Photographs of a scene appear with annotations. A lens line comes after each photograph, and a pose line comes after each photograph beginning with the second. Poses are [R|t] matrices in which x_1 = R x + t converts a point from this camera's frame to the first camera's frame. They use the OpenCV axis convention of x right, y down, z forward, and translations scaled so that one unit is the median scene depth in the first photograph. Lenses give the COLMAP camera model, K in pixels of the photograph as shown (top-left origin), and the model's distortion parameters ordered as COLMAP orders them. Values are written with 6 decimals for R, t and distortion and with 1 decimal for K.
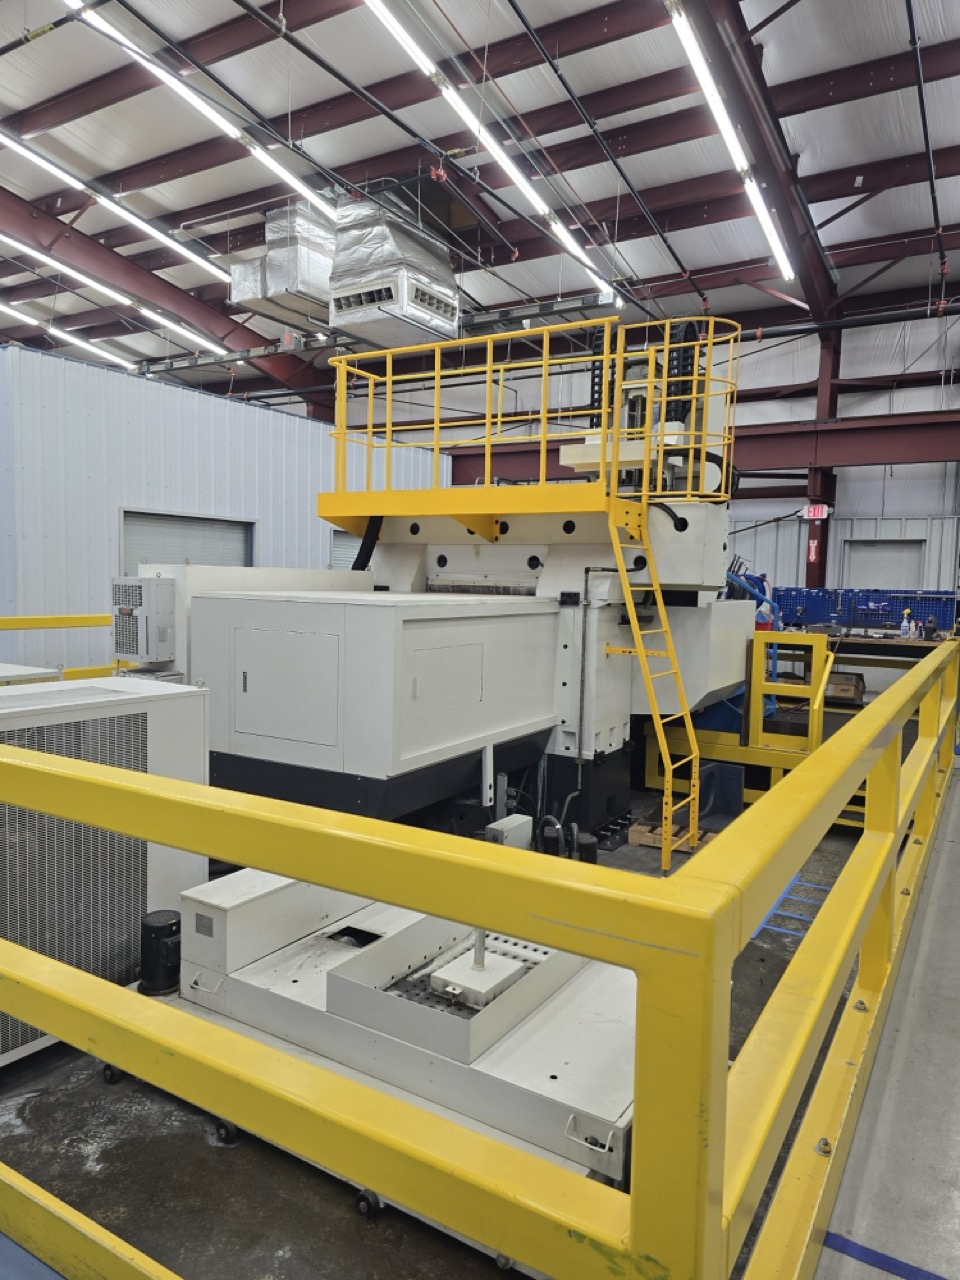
lens RADIAL K [[873.4, 0, 474.4], [0, 873.4, 647.7], [0, 0, 1]] dist [0.050776, -0.015427]
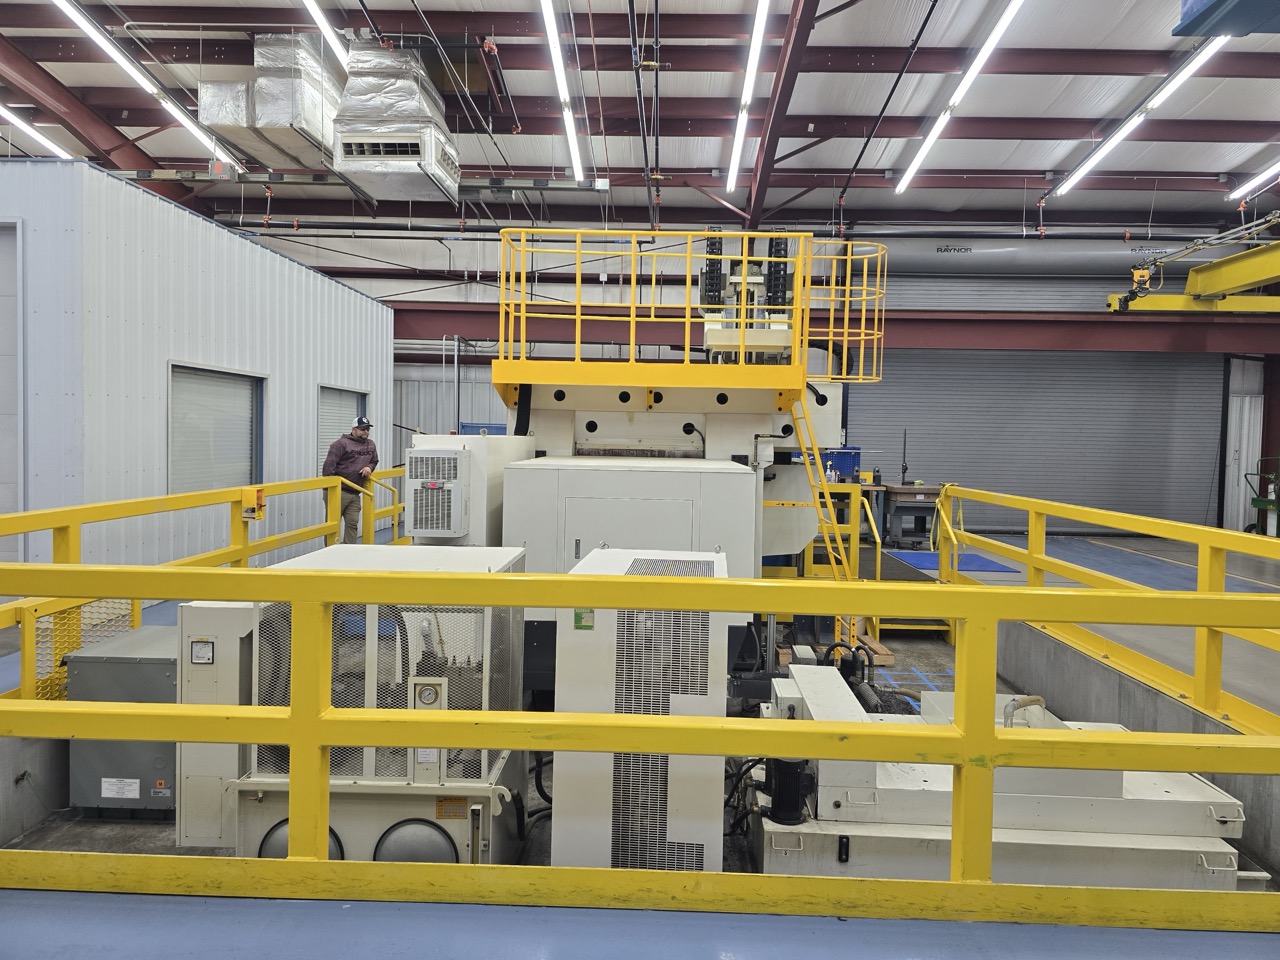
lens RADIAL K [[873.4, 0, 635.7], [0, 873.4, 482.4], [0, 0, 1]] dist [0.050776, -0.015427]
pose [[0.871654, -0.031256, 0.489124, -0.376739], [0.038061, 0.999268, -0.003972, -0.017785], [-0.488642, 0.022079, 0.872205, 0.030201]]
